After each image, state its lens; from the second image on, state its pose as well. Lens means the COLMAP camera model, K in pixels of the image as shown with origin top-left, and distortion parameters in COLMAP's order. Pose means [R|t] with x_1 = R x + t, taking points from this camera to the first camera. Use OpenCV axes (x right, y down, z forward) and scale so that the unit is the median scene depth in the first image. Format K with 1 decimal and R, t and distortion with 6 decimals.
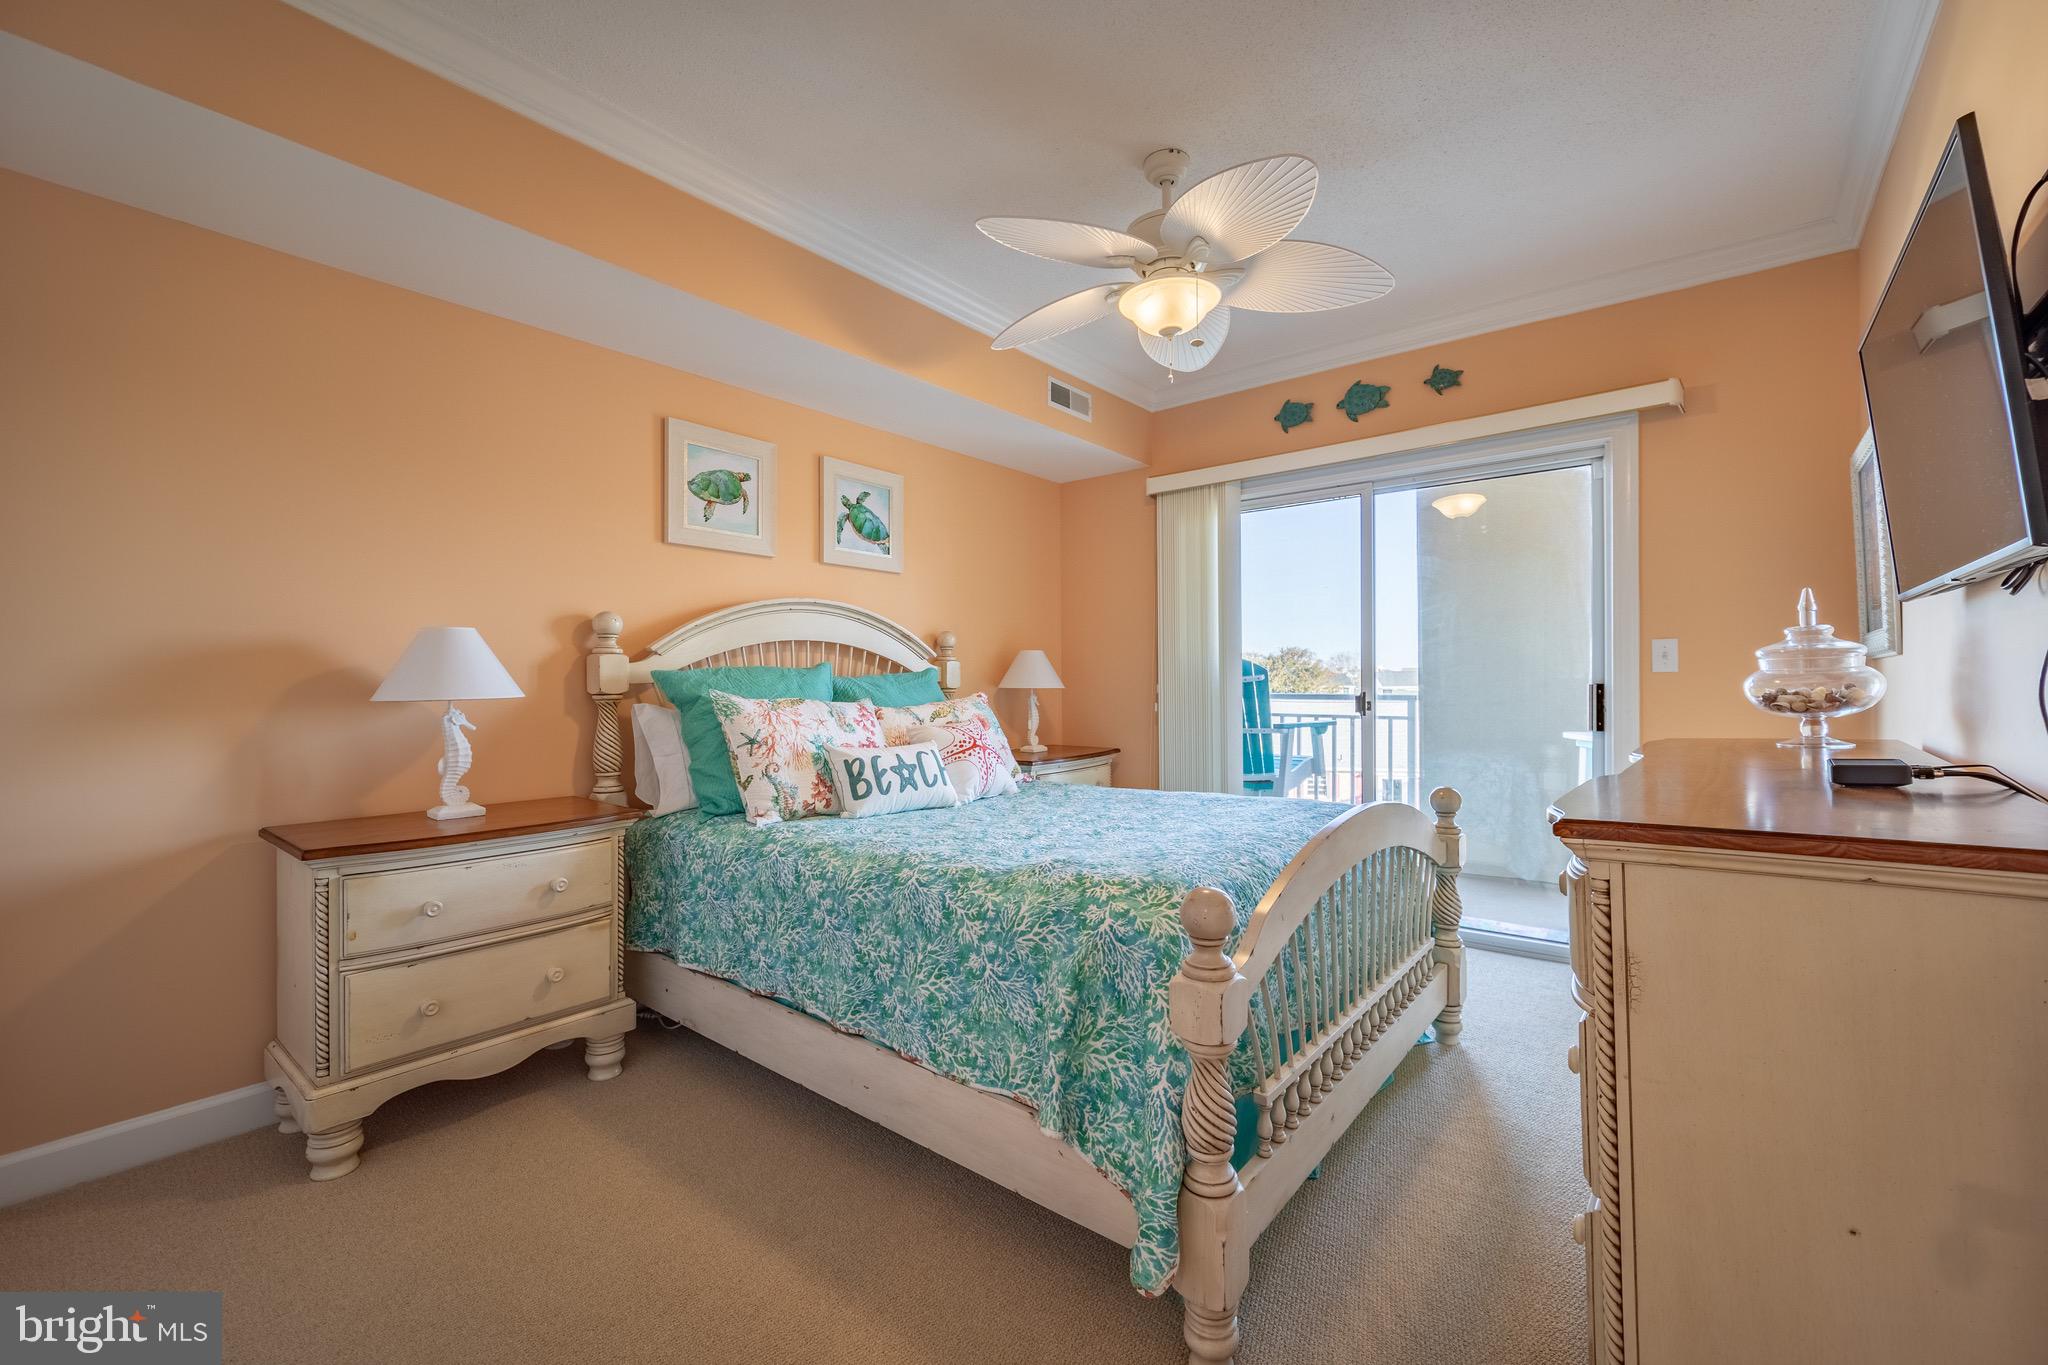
lens RADIAL K [[838.9, 0, 1030.1], [0, 838.9, 682.3], [0, 0, 1]] dist [-0.006760, 0.002102]
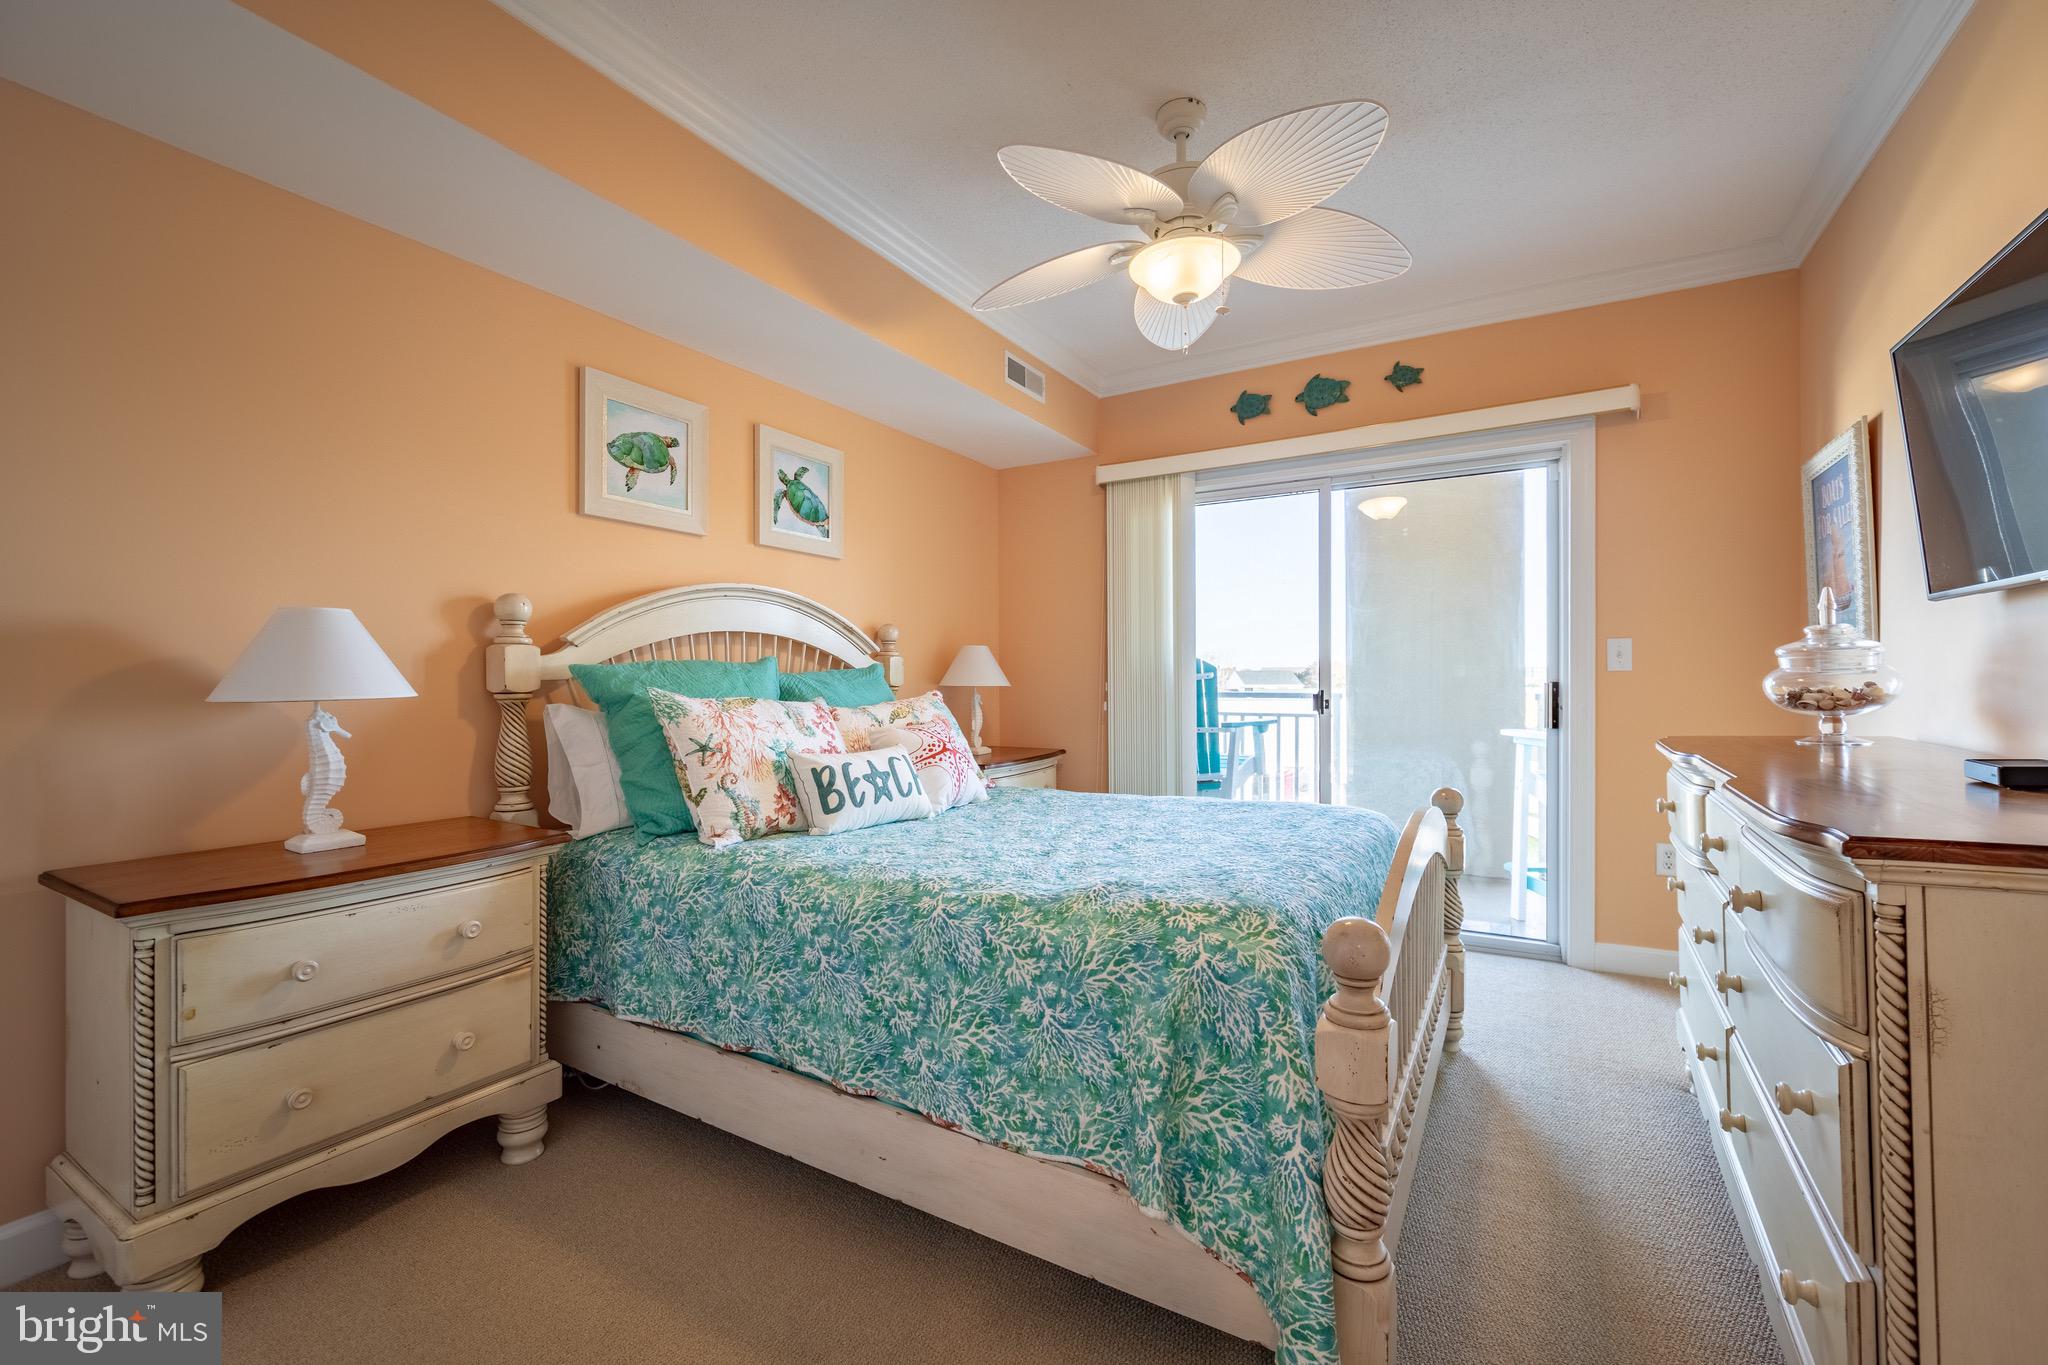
lens RADIAL K [[838.9, 0, 1023.7], [0, 838.9, 682.2], [0, 0, 1]] dist [-0.006760, 0.002102]
pose [[0.988951, 0.001554, 0.148237, -0.145640], [-0.001832, 0.999997, 0.001743, 0.001625], [-0.148234, -0.001995, 0.988950, 0.117694]]
